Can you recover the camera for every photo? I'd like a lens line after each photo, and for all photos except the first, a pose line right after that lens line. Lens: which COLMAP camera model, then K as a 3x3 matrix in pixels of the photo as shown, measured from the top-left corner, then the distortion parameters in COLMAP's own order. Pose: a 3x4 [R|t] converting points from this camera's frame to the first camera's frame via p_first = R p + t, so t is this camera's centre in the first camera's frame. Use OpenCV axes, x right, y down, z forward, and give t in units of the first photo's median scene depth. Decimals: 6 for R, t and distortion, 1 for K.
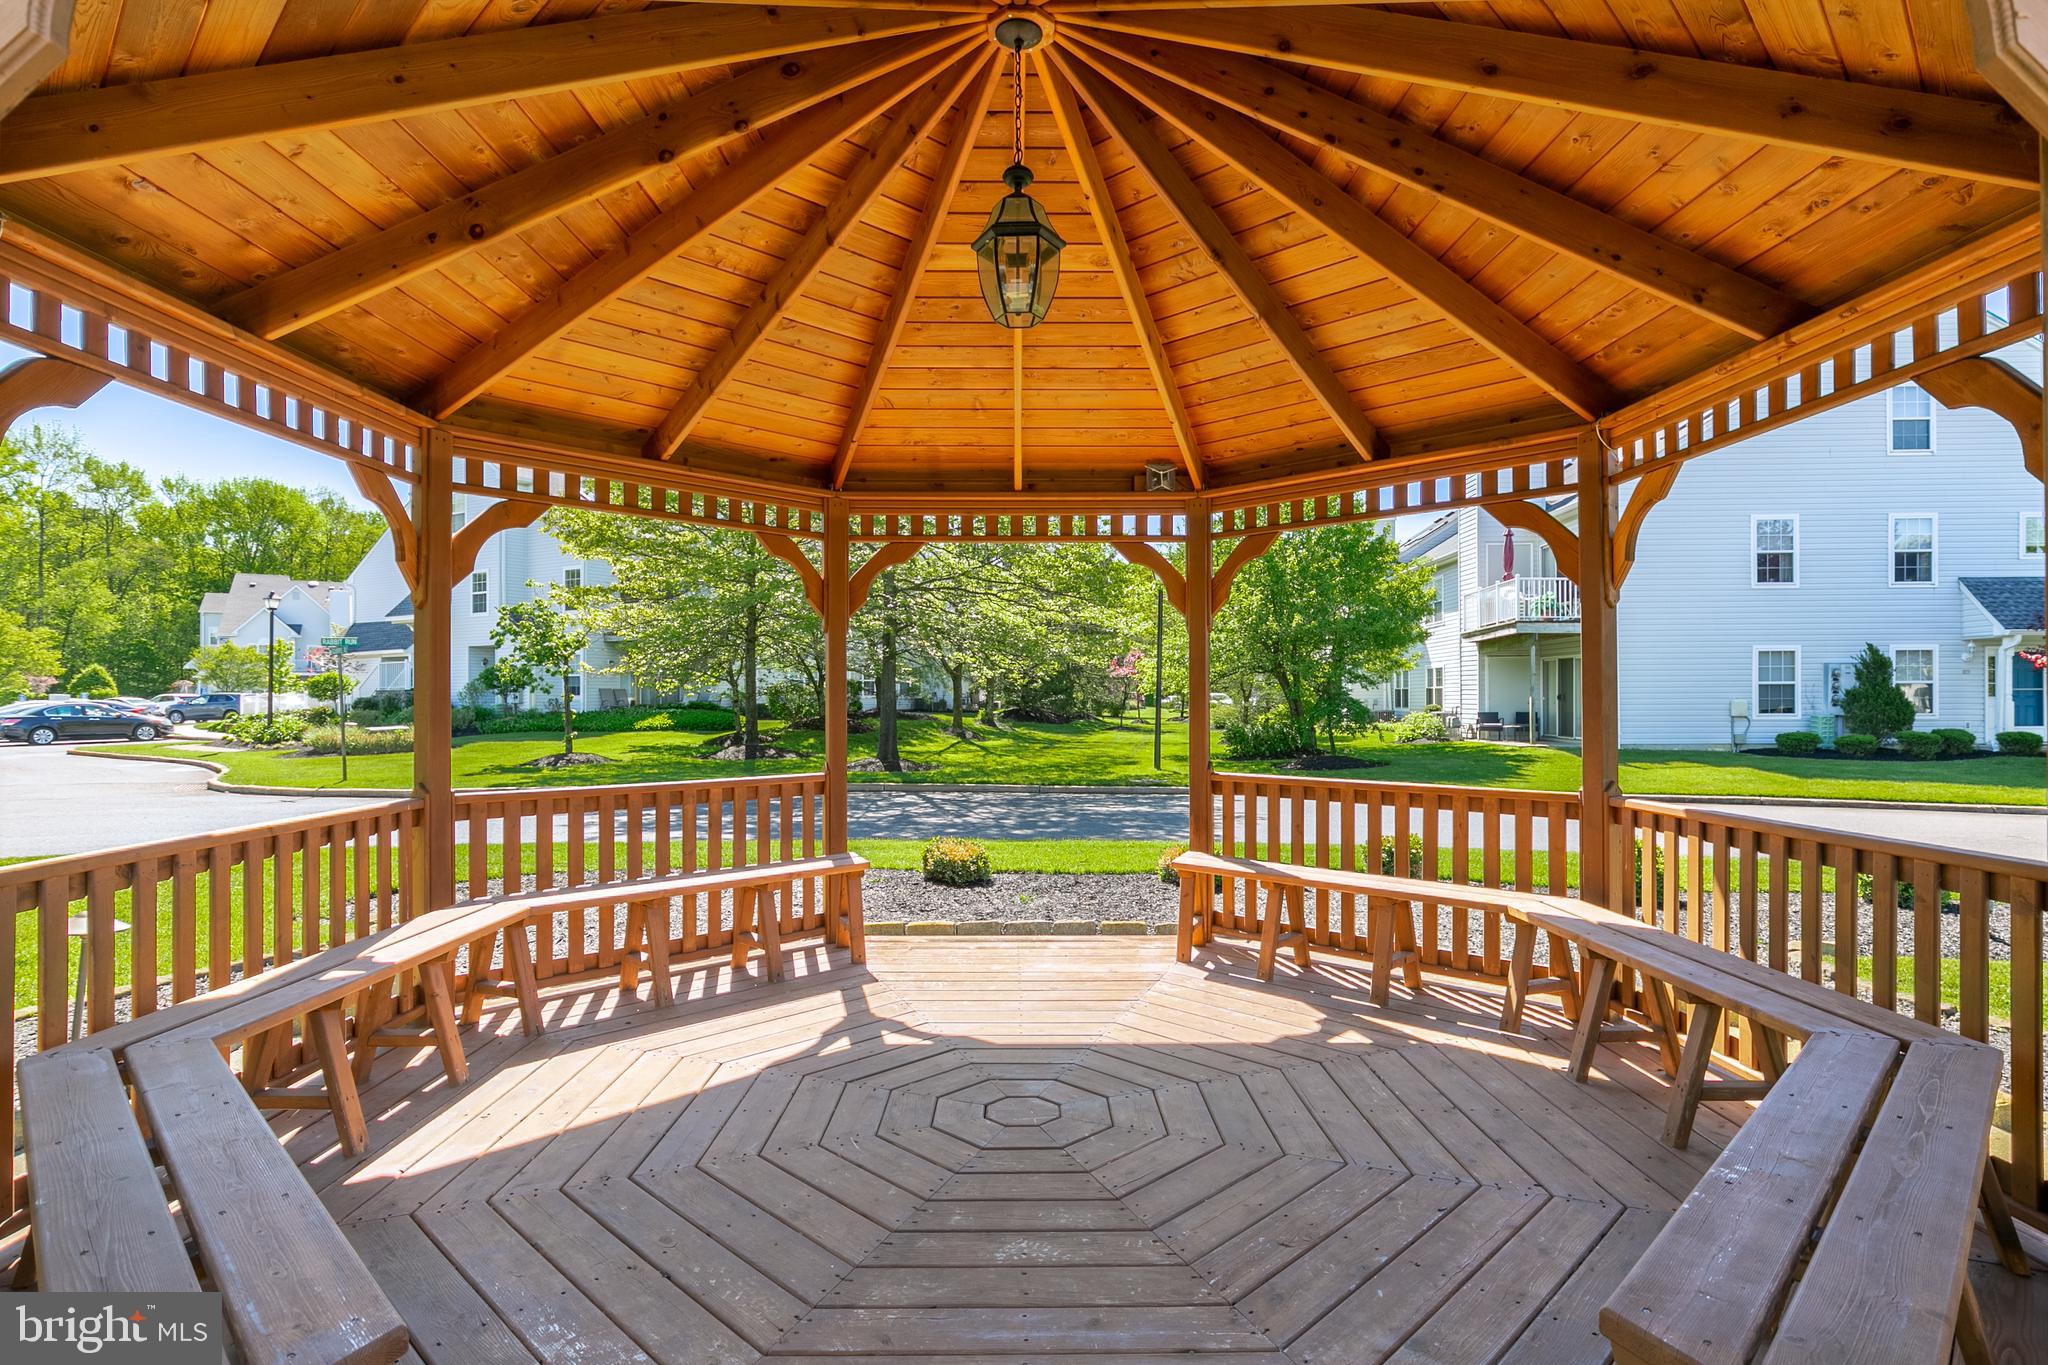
lens RADIAL K [[1058.1, 0, 1050.0], [0, 1058.1, 676.2], [0, 0, 1]] dist [0.000309, 0.000204]
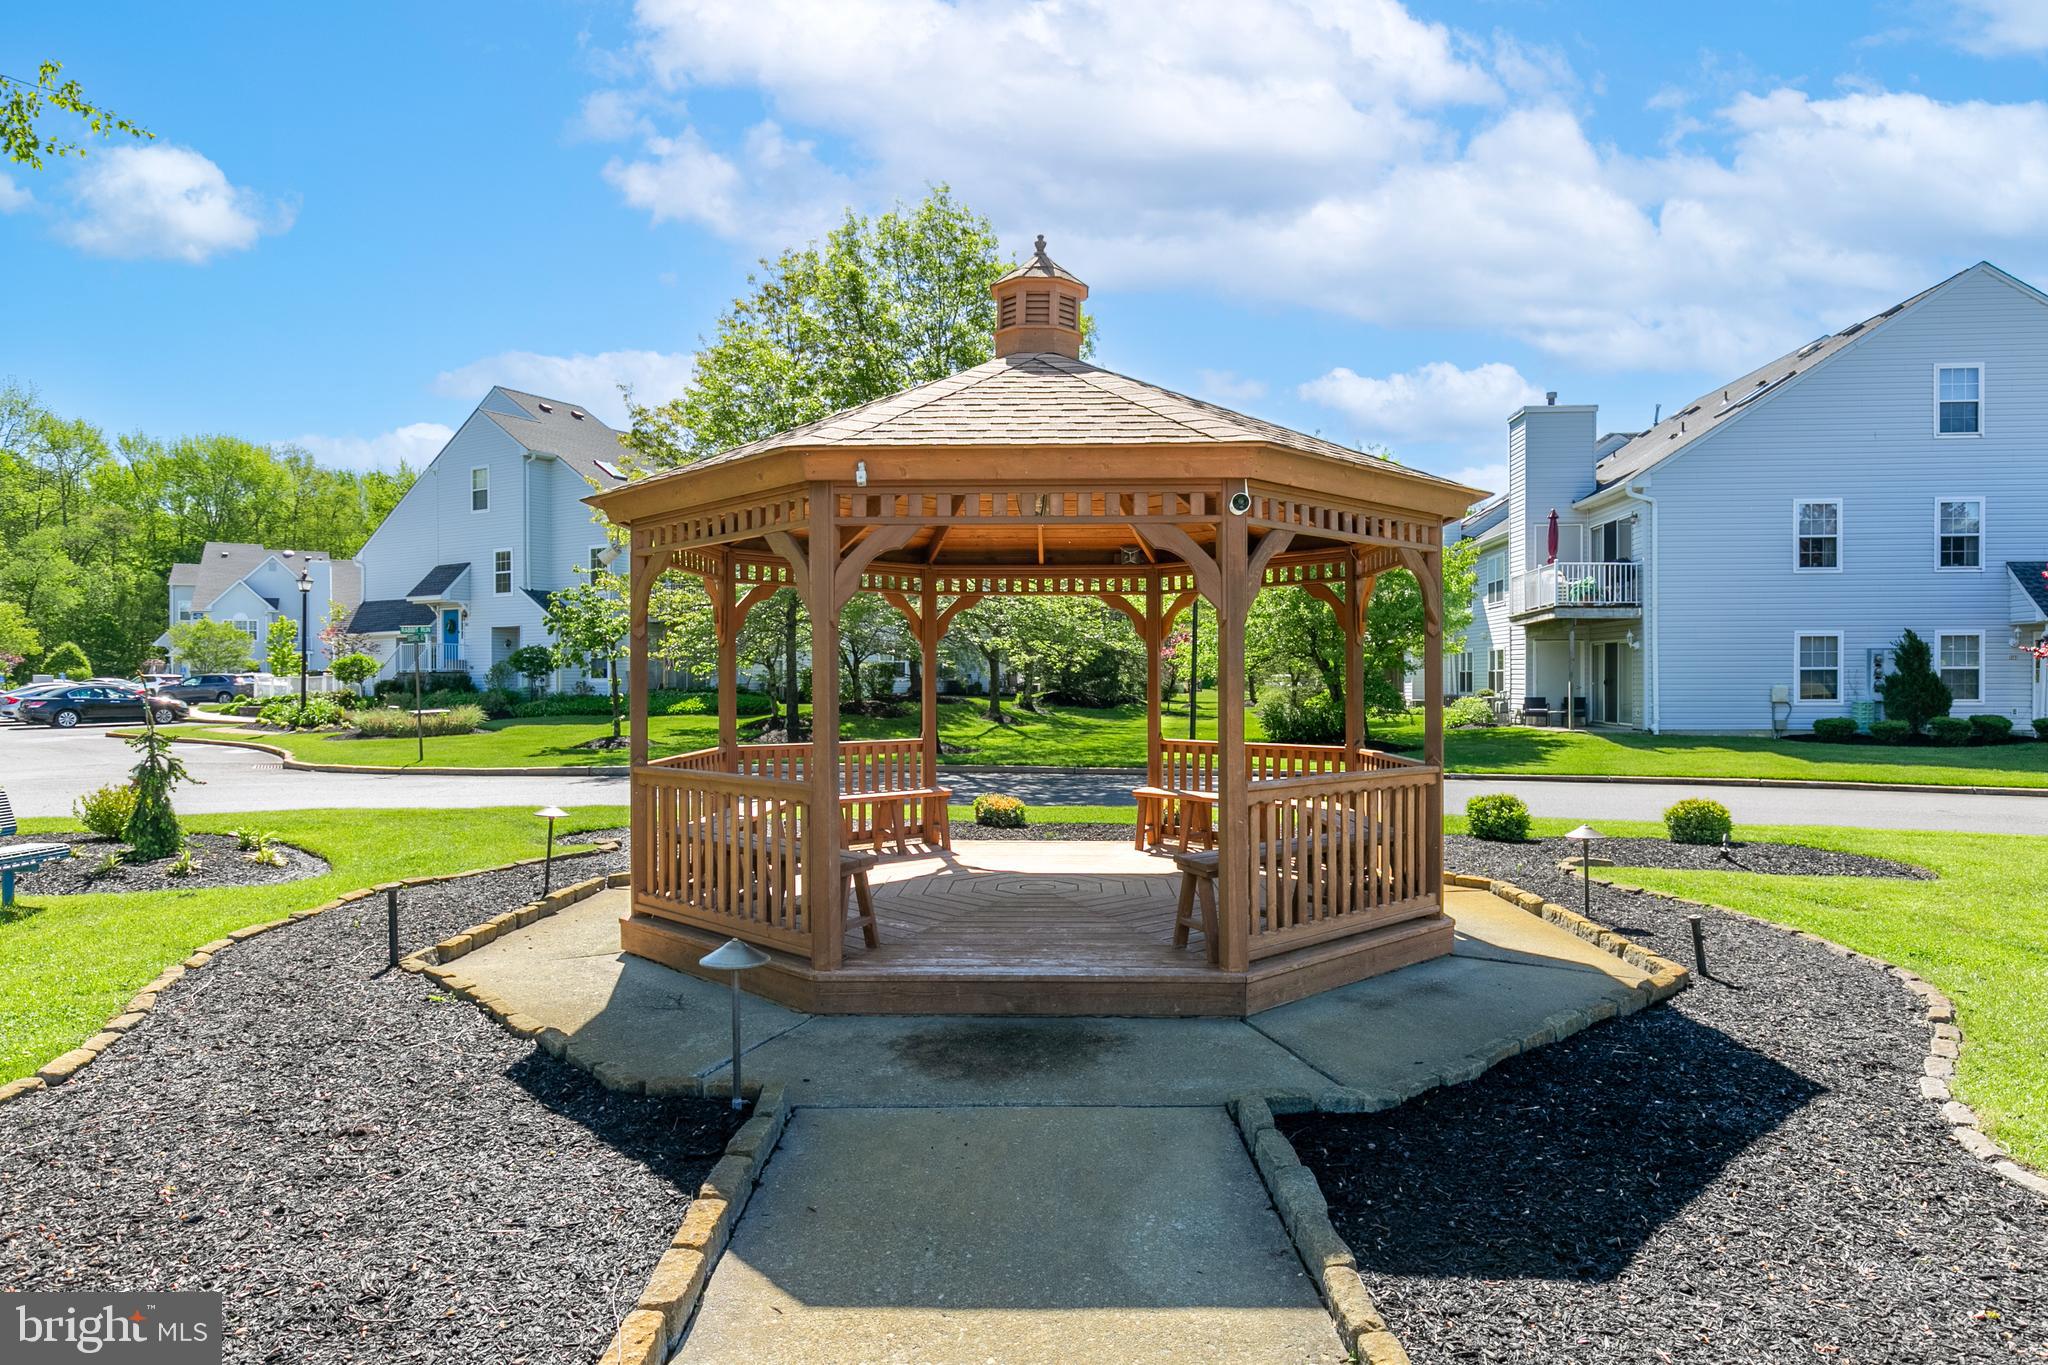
lens RADIAL K [[1267.9, 0, 1024.0], [0, 1267.9, 682.5], [0, 0, 1]] dist [-0.000471, -0.000067]
pose [[0.998119, 0.000544, -0.061297, 0.012435], [0.000975, 0.999693, 0.024747, -0.008616], [0.061292, -0.024761, 0.997813, -0.188155]]
